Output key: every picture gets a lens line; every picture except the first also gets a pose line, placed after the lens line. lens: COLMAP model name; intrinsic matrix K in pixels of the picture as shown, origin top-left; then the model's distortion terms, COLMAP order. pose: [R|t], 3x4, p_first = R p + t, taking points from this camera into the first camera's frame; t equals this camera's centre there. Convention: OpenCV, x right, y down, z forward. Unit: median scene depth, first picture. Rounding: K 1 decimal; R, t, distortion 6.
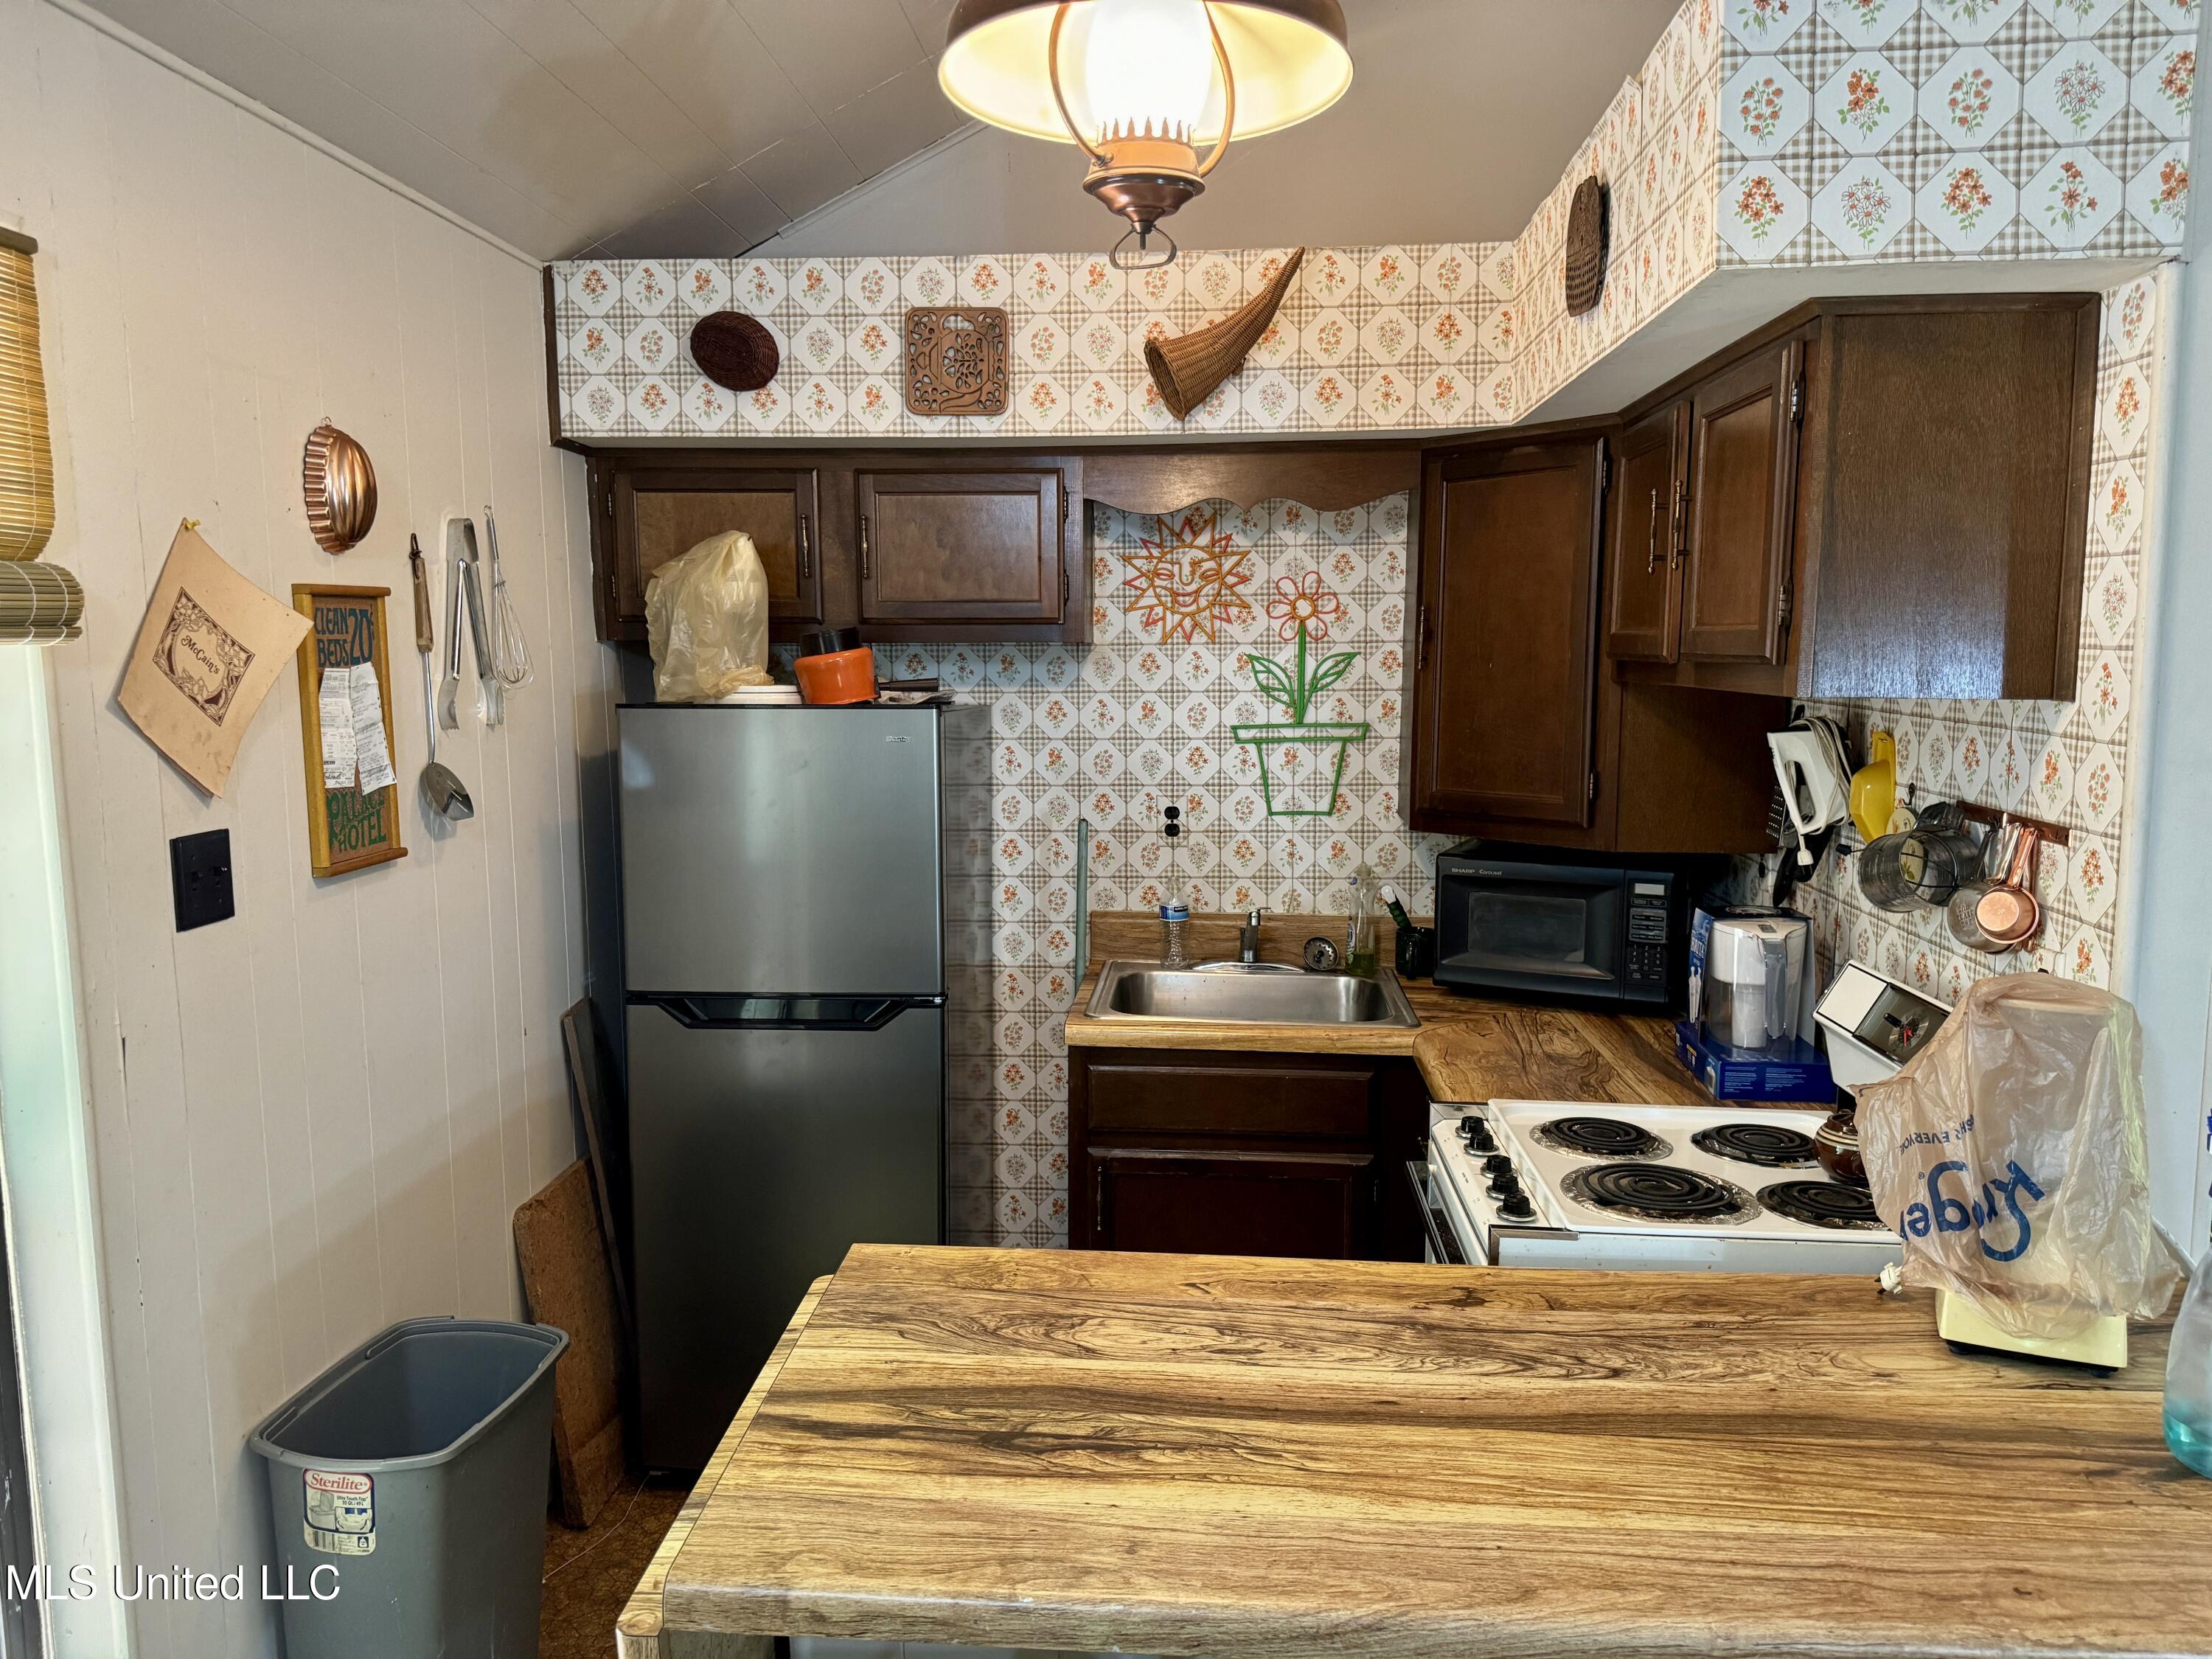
lens RADIAL K [[1519.4, 0, 1109.0], [0, 1519.4, 872.5], [0, 0, 1]] dist [0.056636, -0.102602]
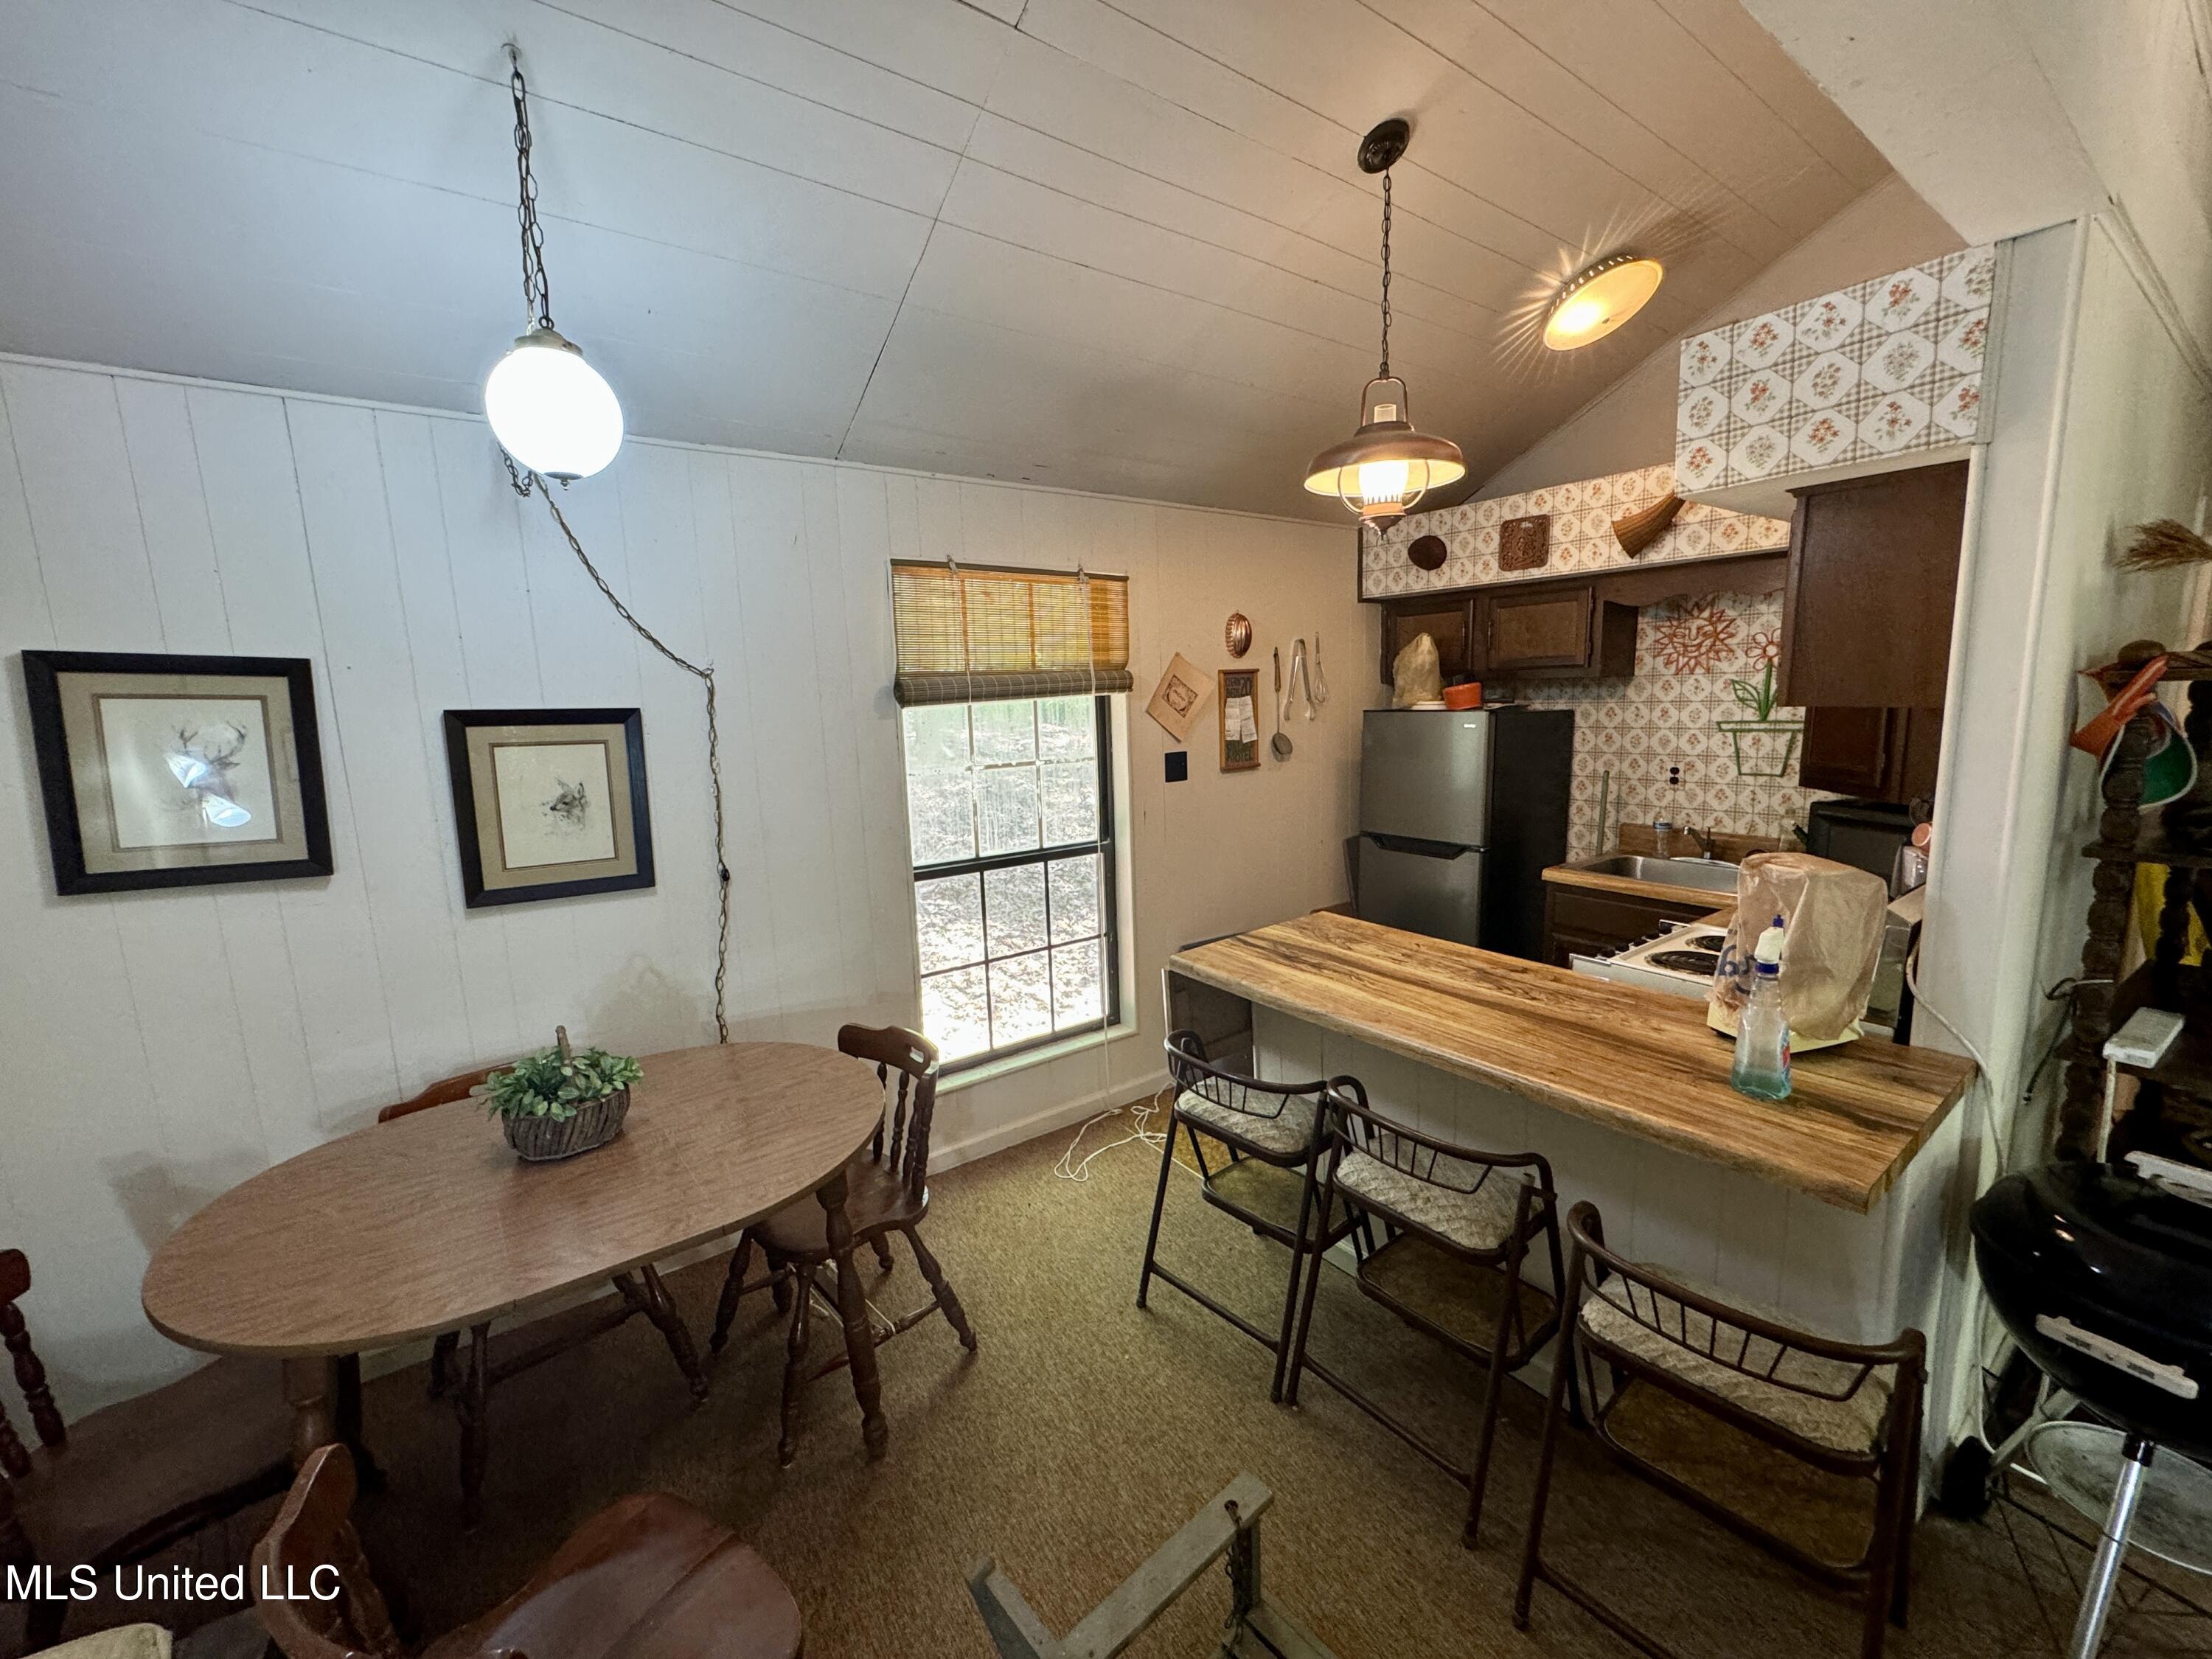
lens RADIAL K [[888.0, 0, 1106.0], [0, 888.0, 829.5], [0, 0, 1]] dist [0.000656, -0.033432]
pose [[0.636854, 0.096942, -0.764865, 0.491310], [-0.079661, 0.995028, 0.059785, 0.023781], [0.766858, 0.022855, 0.641410, -0.190654]]
